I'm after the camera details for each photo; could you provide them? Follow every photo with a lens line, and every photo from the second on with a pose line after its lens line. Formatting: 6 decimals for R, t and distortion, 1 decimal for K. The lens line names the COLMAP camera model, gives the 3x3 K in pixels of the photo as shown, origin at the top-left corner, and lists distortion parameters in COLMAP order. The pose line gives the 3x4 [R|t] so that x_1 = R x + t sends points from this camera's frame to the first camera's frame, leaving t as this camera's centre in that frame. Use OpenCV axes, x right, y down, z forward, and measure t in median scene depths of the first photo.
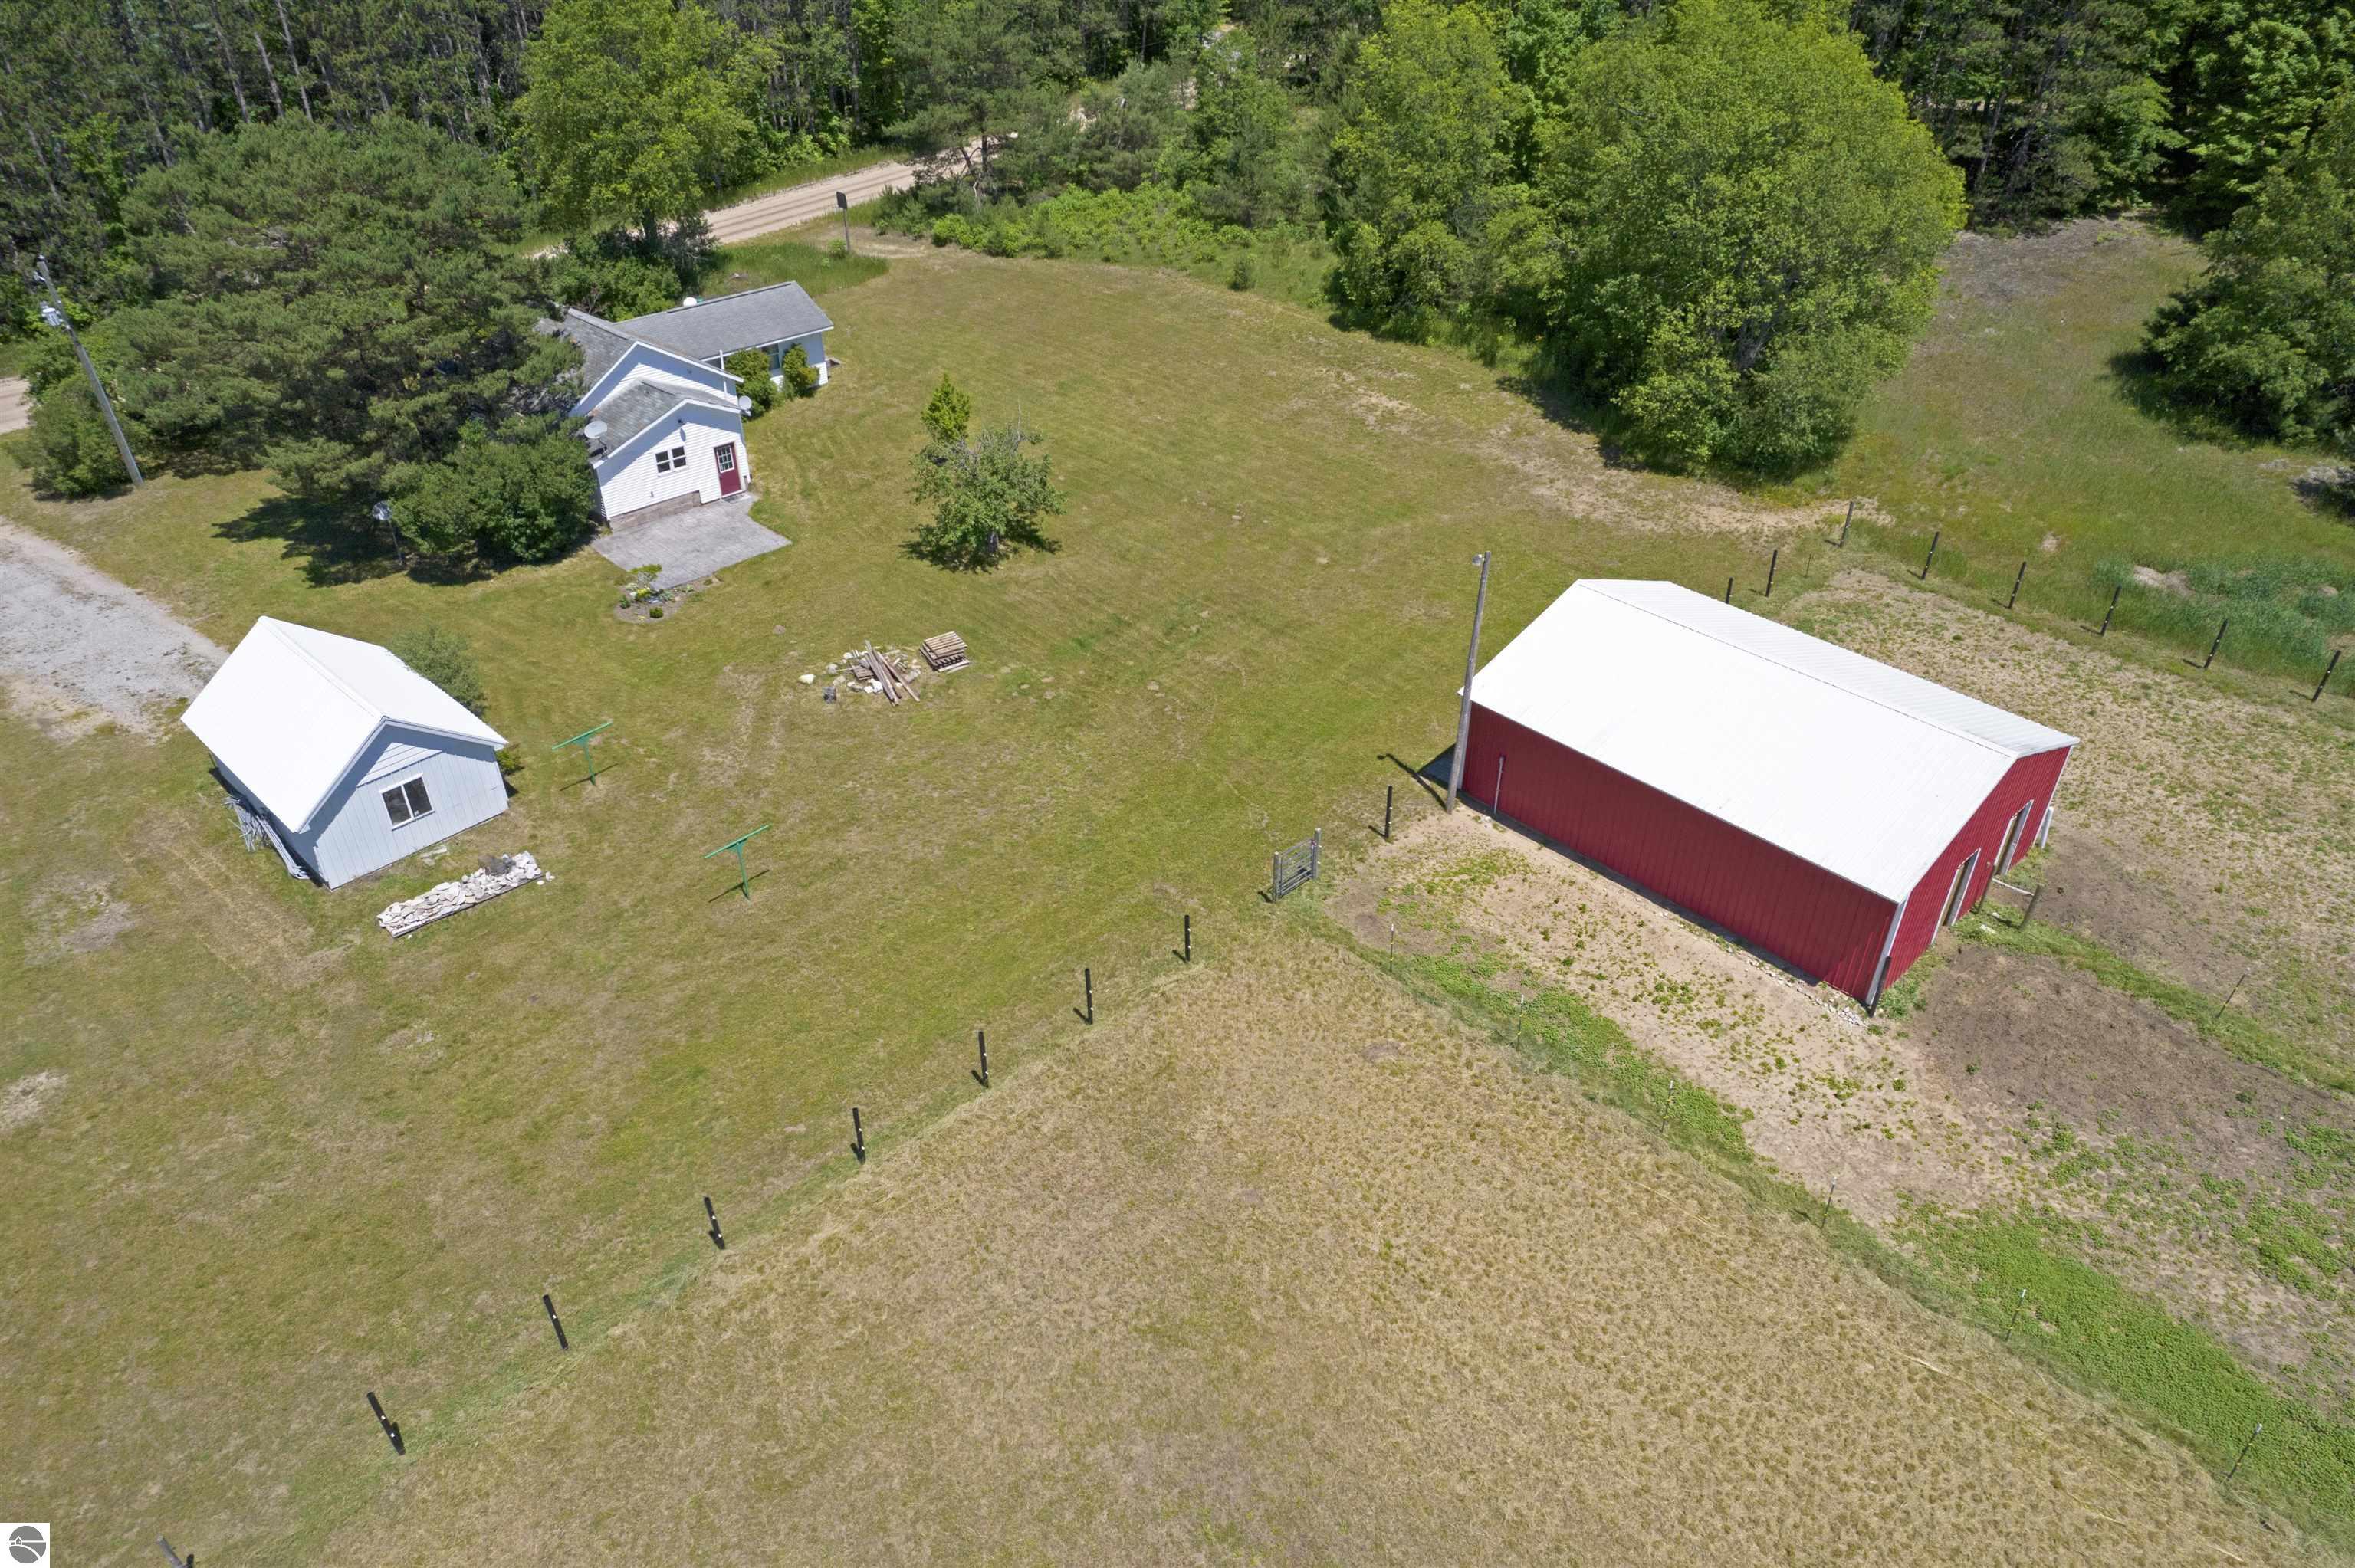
lens RADIAL K [[1510.8, 0, 1181.9], [0, 1510.8, 786.9], [0, 0, 1]] dist [-0.072739, 0.061061]
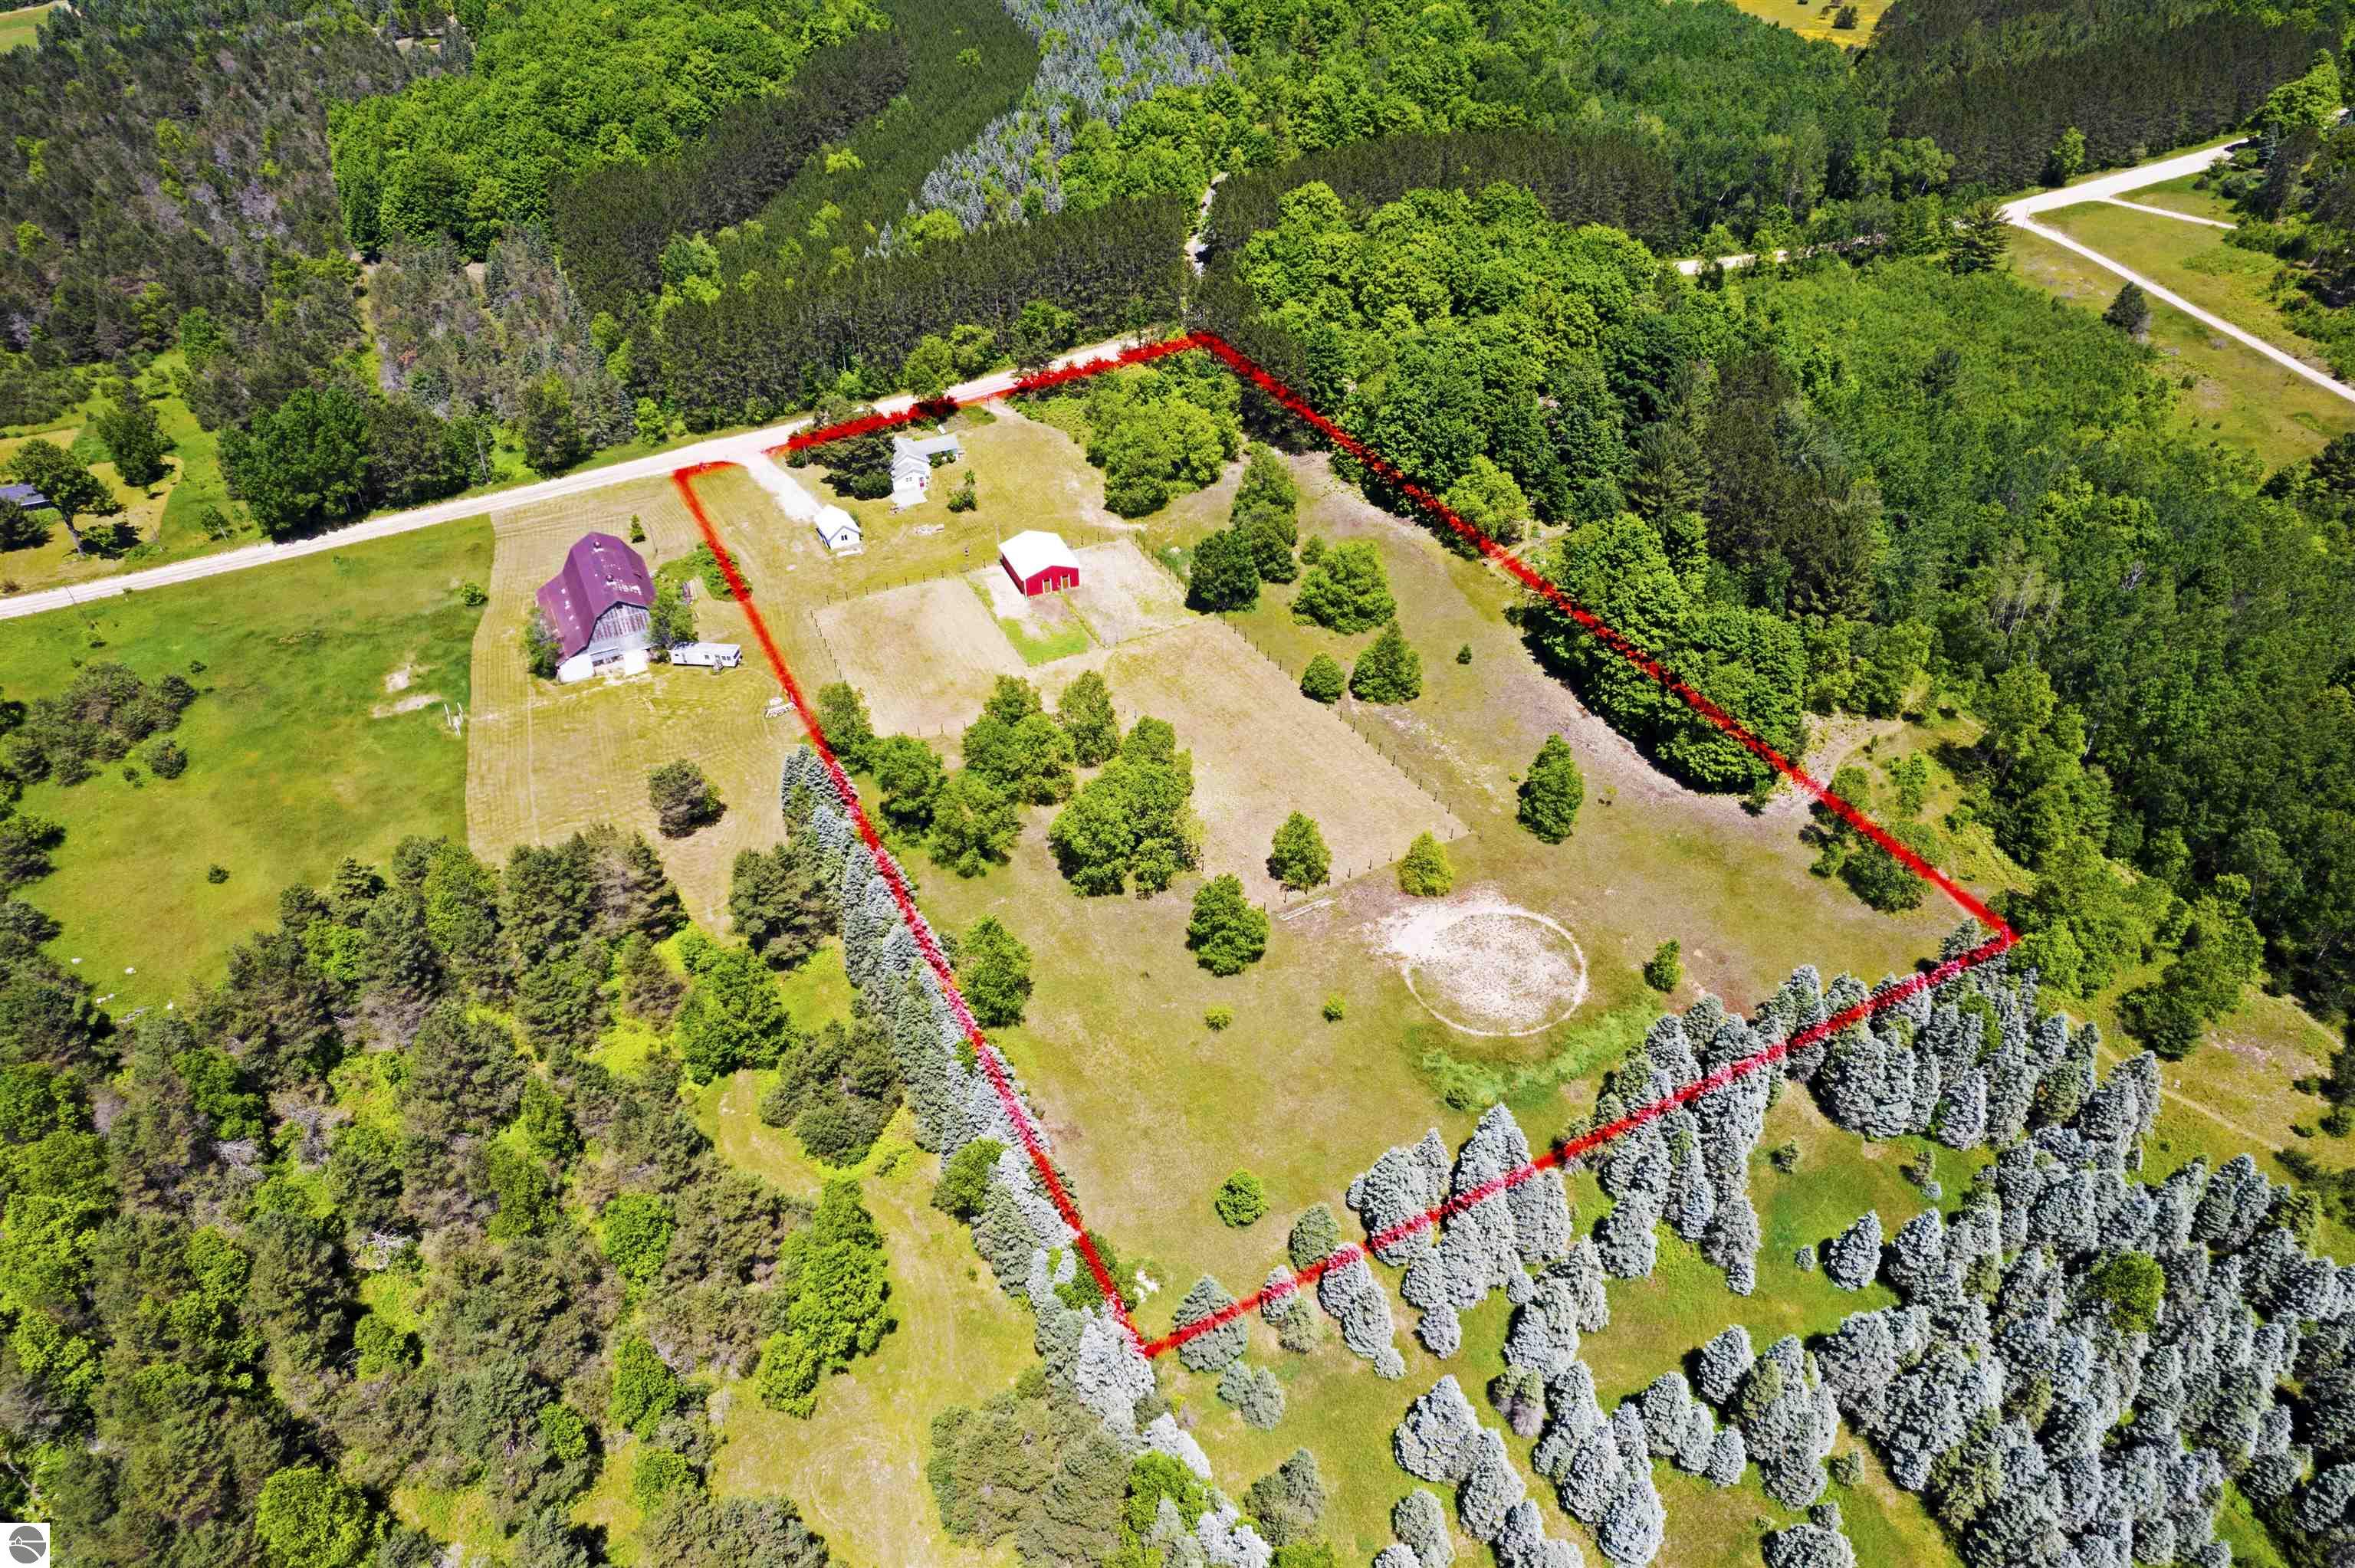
lens RADIAL K [[1503.9, 0, 1180.8], [0, 1503.9, 784.6], [0, 0, 1]] dist [-0.083716, 0.083032]
pose [[0.942591, 0.197321, -0.269419, 1.991665], [-0.179571, 0.979686, 0.089267, 0.155682], [0.281560, -0.035763, 0.958877, -3.426401]]
